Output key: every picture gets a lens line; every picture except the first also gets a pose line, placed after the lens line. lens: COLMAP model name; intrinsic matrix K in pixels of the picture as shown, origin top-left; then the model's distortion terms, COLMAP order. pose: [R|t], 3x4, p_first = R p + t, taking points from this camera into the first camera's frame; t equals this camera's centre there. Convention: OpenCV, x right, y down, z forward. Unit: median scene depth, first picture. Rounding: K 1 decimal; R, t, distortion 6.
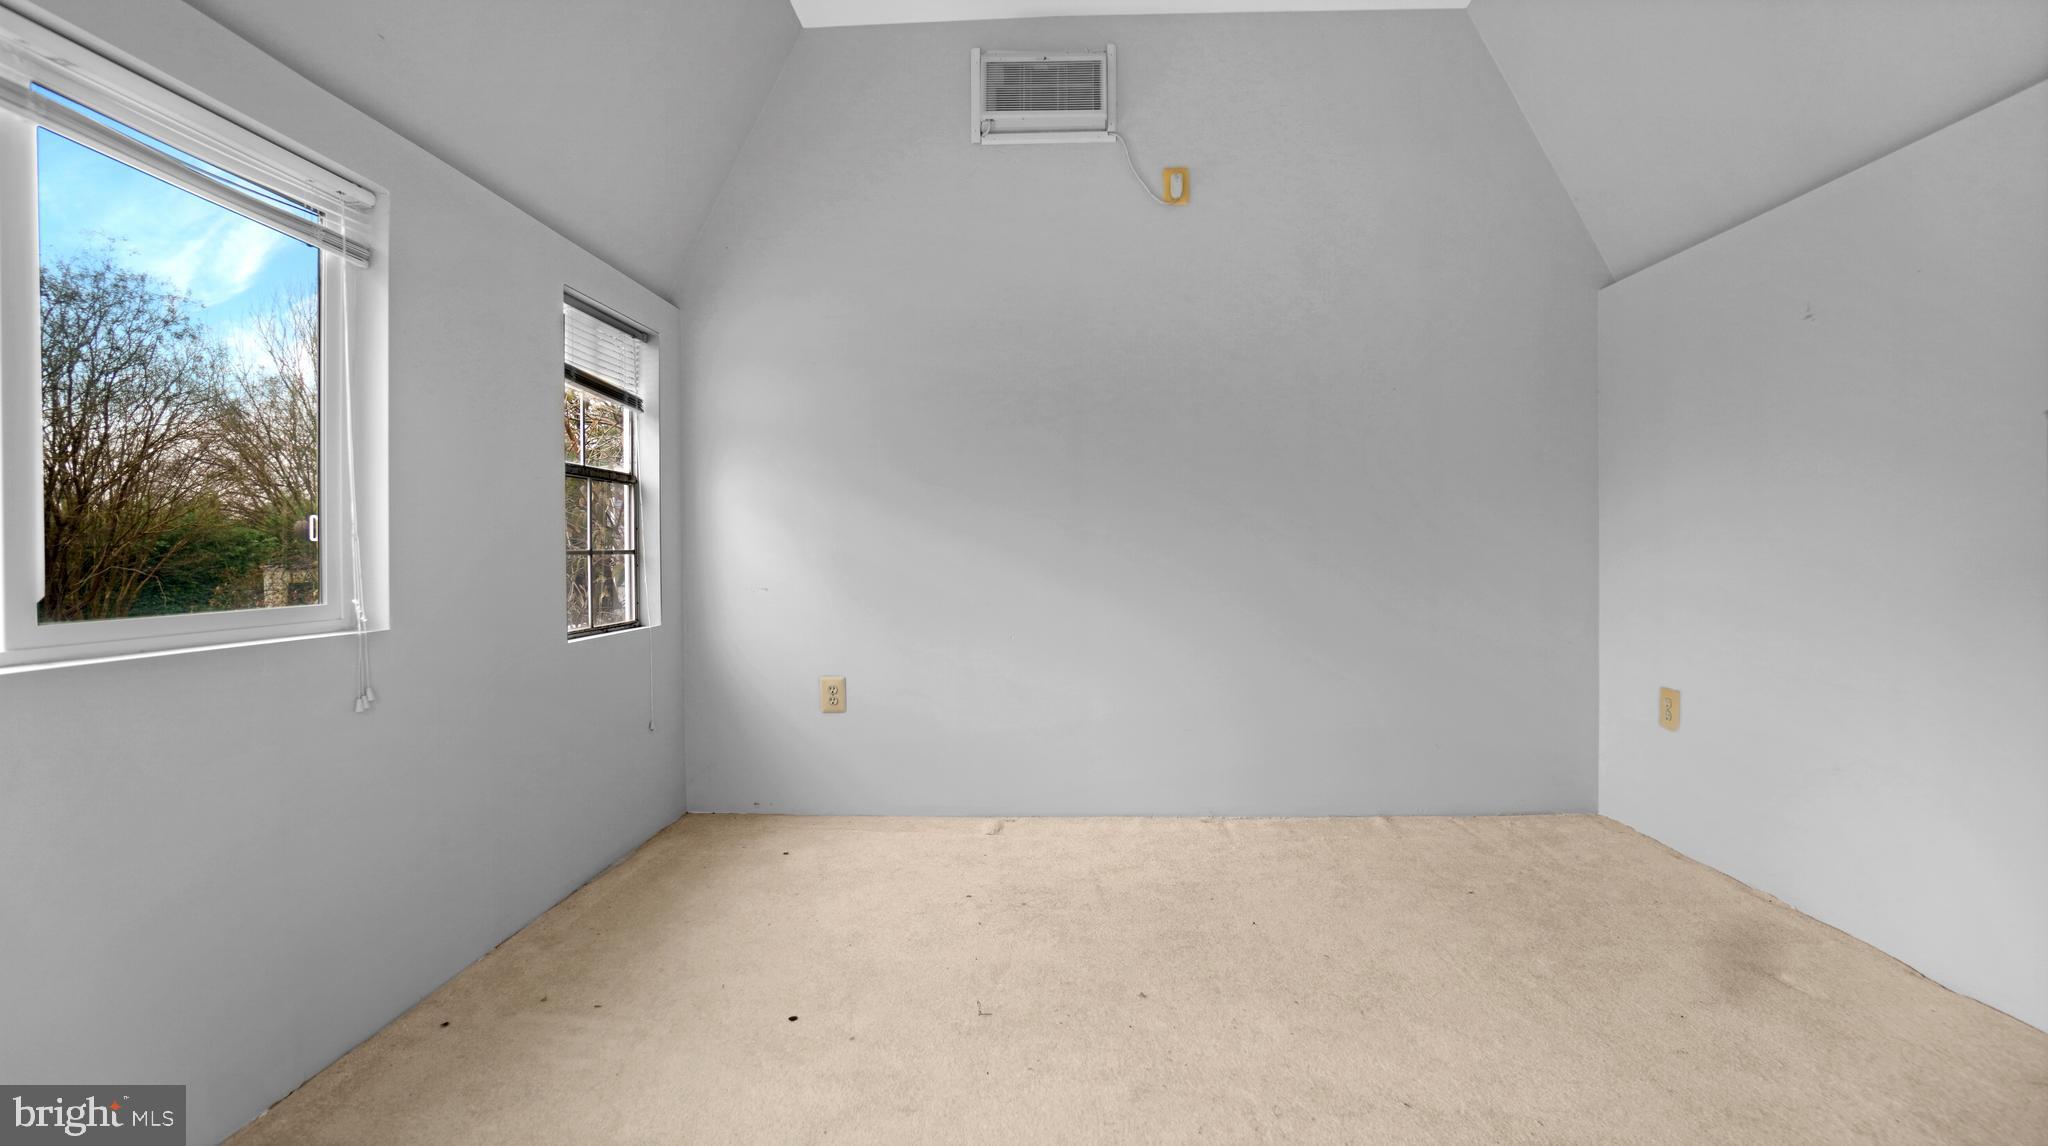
lens RADIAL K [[915.4, 0, 1027.1], [0, 915.4, 563.3], [0, 0, 1]] dist [-0.073451, 0.028289]
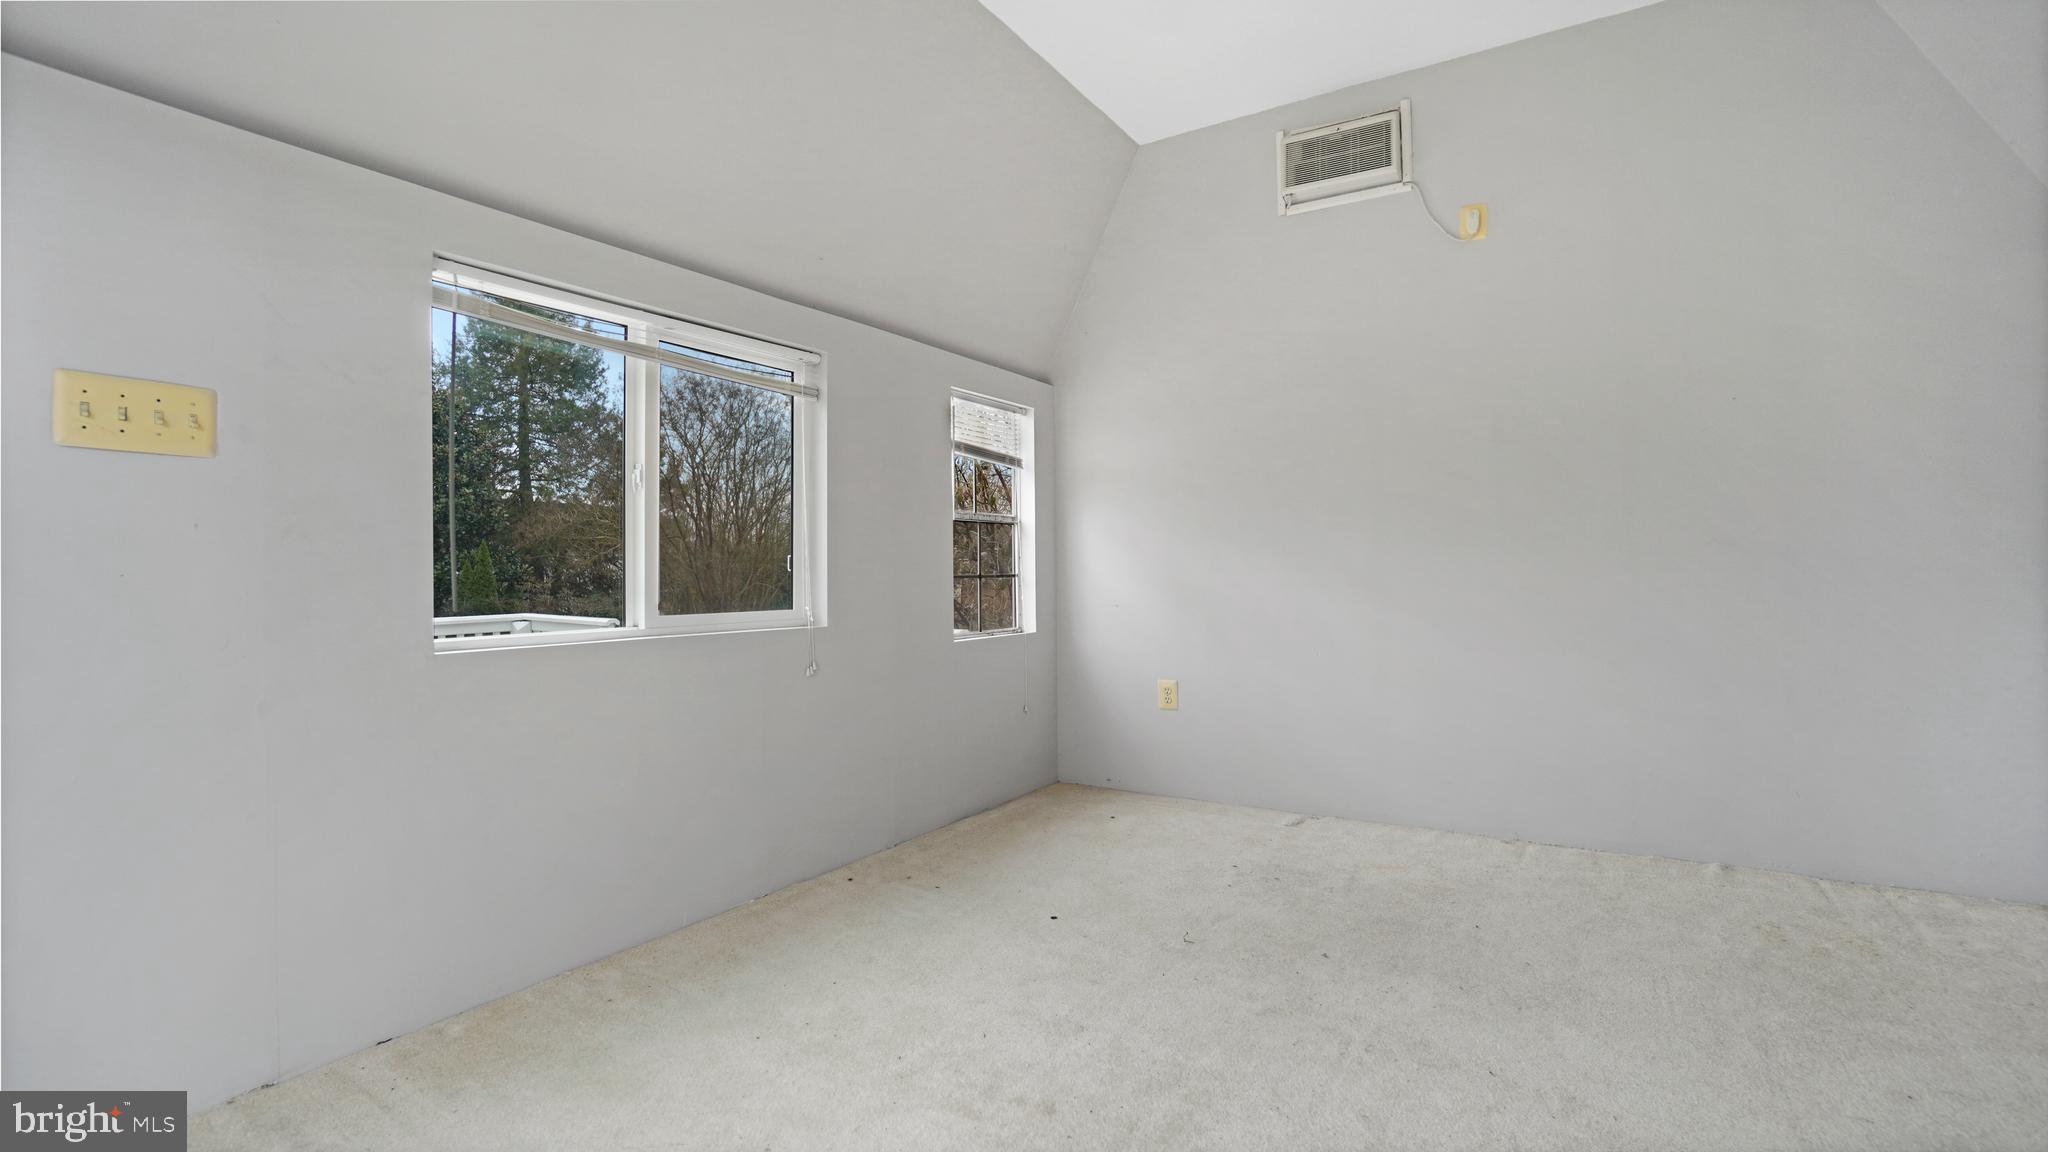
lens RADIAL K [[915.4, 0, 1027.1], [0, 915.4, 566.3], [0, 0, 1]] dist [-0.073451, 0.028289]
pose [[0.863092, -0.003986, -0.505030, 0.272076], [-0.004661, 0.999863, -0.015857, -0.005665], [0.505025, 0.016040, 0.862956, -0.152428]]
